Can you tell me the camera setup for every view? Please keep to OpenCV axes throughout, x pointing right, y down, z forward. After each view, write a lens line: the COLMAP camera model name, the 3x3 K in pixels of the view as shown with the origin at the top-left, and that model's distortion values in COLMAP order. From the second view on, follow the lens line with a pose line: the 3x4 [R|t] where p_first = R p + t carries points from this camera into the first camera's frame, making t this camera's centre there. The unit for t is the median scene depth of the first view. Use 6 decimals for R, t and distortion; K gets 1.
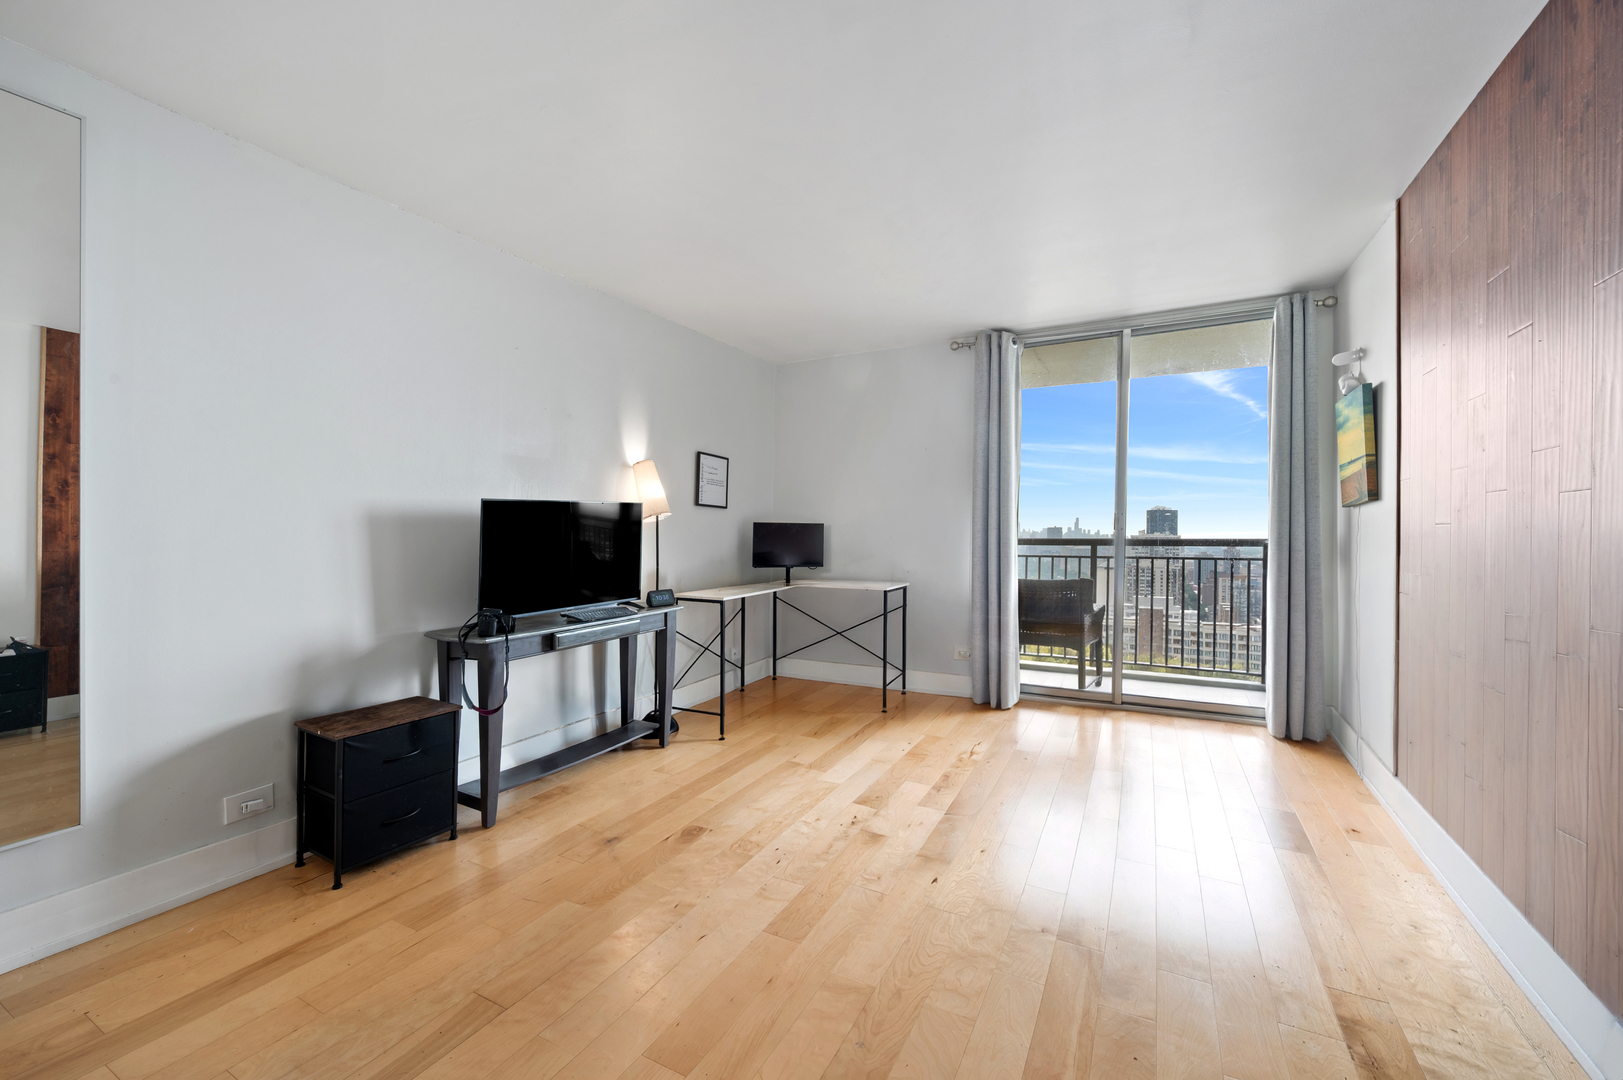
lens RADIAL K [[628.4, 0, 811.5], [0, 628.4, 540.0], [0, 0, 1]] dist [0.001074, -0.000135]
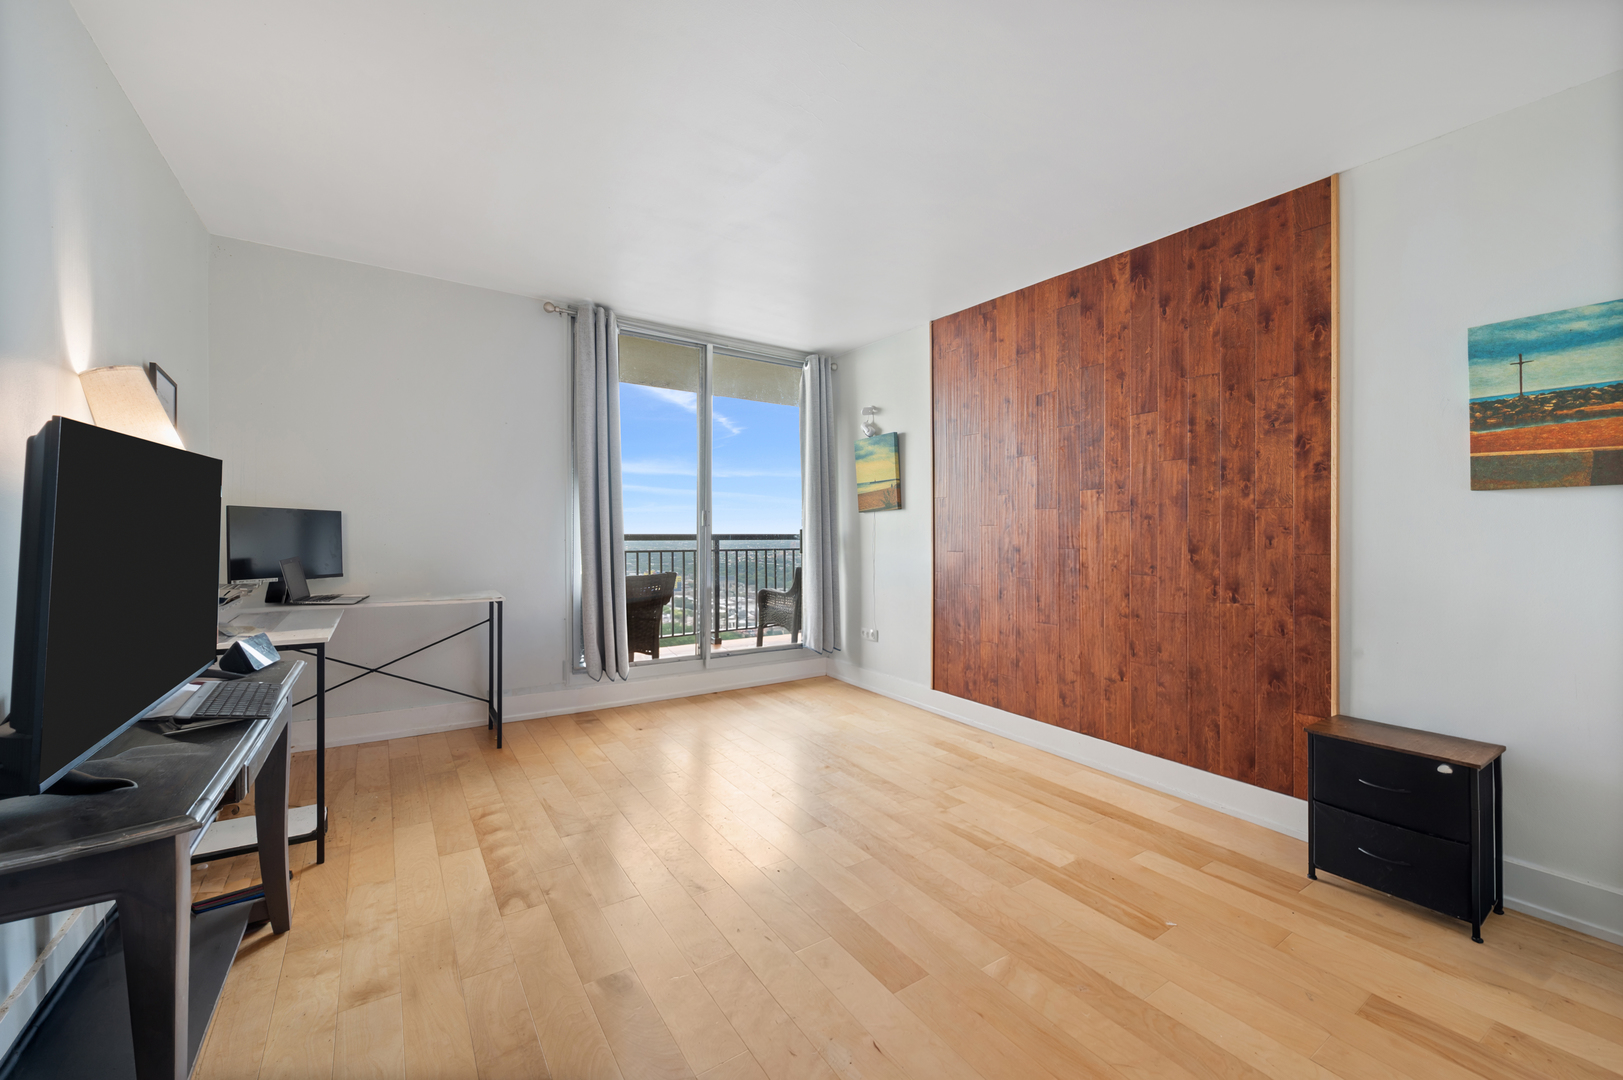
lens RADIAL K [[628.4, 0, 811.5], [0, 628.4, 540.0], [0, 0, 1]] dist [0.001074, -0.000135]
pose [[0.481881, -0.009584, 0.876184, -0.379318], [0.005663, 0.999953, 0.007823, 0.001182], [-0.876218, 0.001192, 0.481913, 0.300991]]
